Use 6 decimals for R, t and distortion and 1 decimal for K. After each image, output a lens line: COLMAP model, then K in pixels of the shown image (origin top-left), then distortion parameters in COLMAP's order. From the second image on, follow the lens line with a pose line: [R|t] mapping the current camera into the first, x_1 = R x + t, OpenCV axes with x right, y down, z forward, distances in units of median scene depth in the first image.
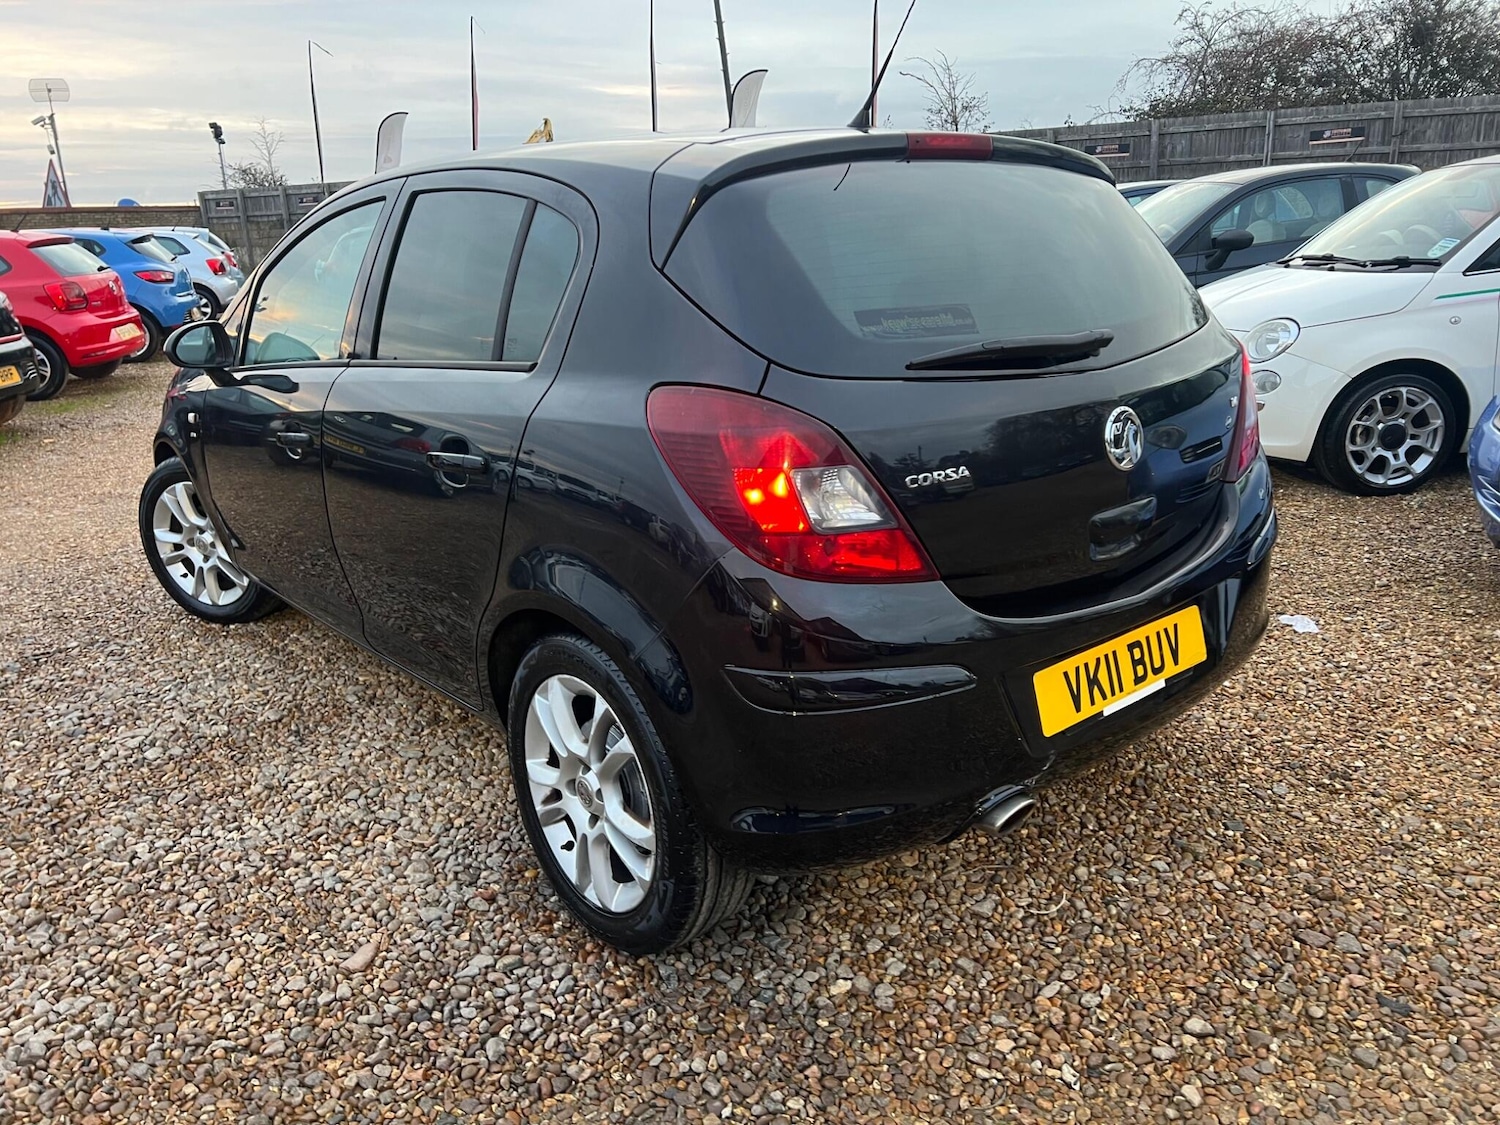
lens RADIAL K [[1124.1, 0, 752.5], [0, 1124.1, 555.5], [0, 0, 1]] dist [0.062230, -0.066697]
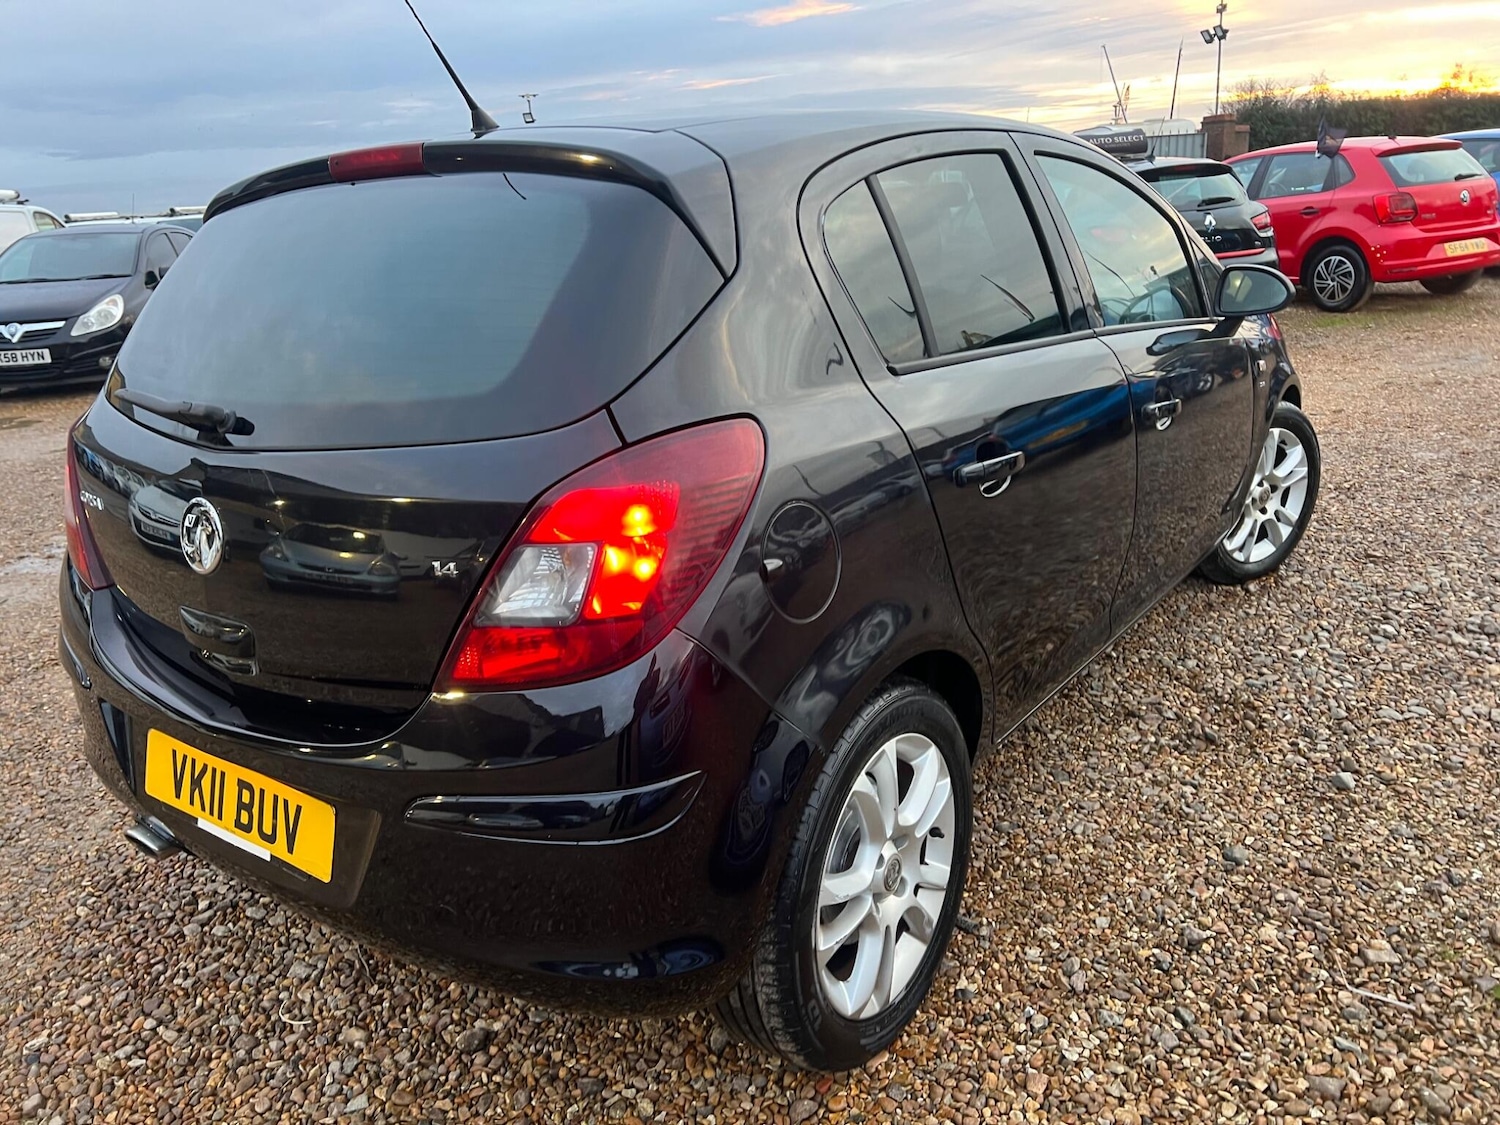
lens RADIAL K [[1124.1, 0, 740.1], [0, 1124.1, 546.0], [0, 0, 1]] dist [0.062230, -0.066697]
pose [[0.241651, 0.303987, -0.921519, 1.064625], [-0.218935, 0.942257, 0.253417, -0.351327], [0.945342, 0.140514, 0.294251, 1.005135]]
